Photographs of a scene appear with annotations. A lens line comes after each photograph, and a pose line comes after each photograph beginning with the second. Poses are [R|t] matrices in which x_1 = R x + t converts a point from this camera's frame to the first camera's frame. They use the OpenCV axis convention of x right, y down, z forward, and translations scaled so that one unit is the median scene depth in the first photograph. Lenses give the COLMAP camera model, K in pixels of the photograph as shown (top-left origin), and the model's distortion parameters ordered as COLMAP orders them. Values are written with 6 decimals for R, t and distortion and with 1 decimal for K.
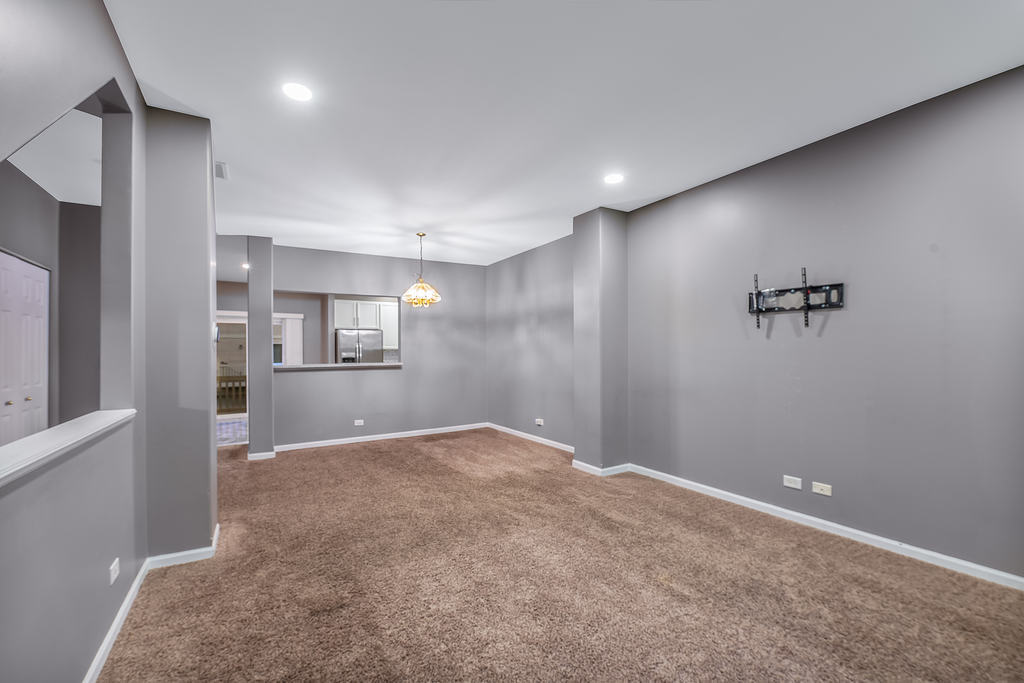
lens RADIAL K [[438.0, 0, 507.2], [0, 438.0, 349.4], [0, 0, 1]] dist [-0.000248, -0.000244]
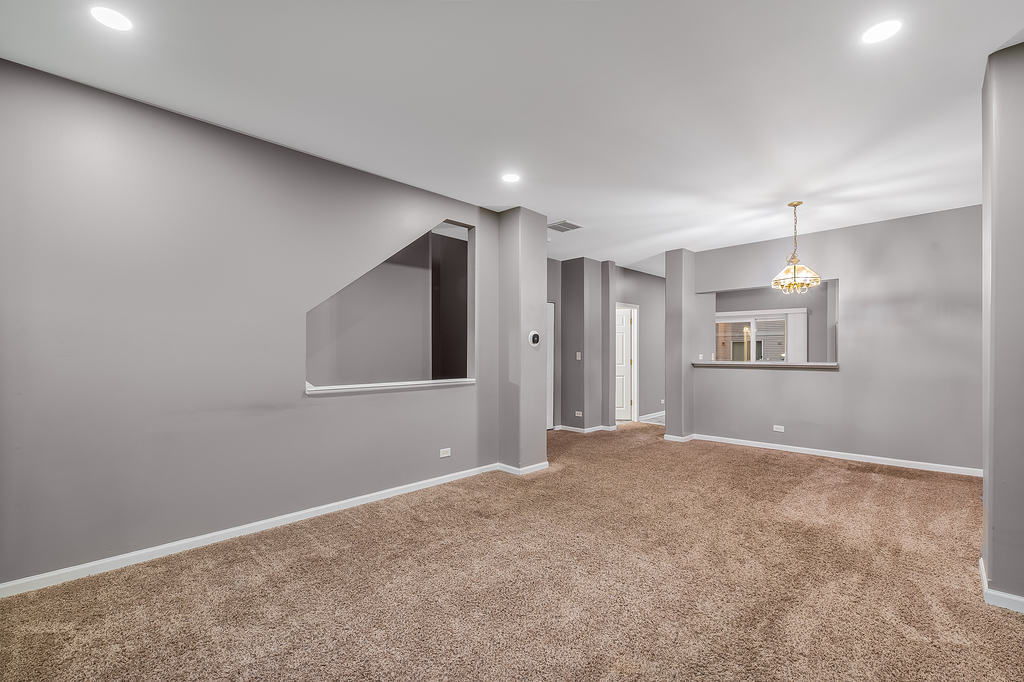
lens RADIAL K [[438.0, 0, 507.2], [0, 438.0, 348.9], [0, 0, 1]] dist [-0.000248, -0.000244]
pose [[0.232678, 0.002081, -0.972552, 0.546255], [0.005212, 0.999981, 0.003387, -0.001057], [0.972540, -0.005857, 0.232663, 0.348314]]
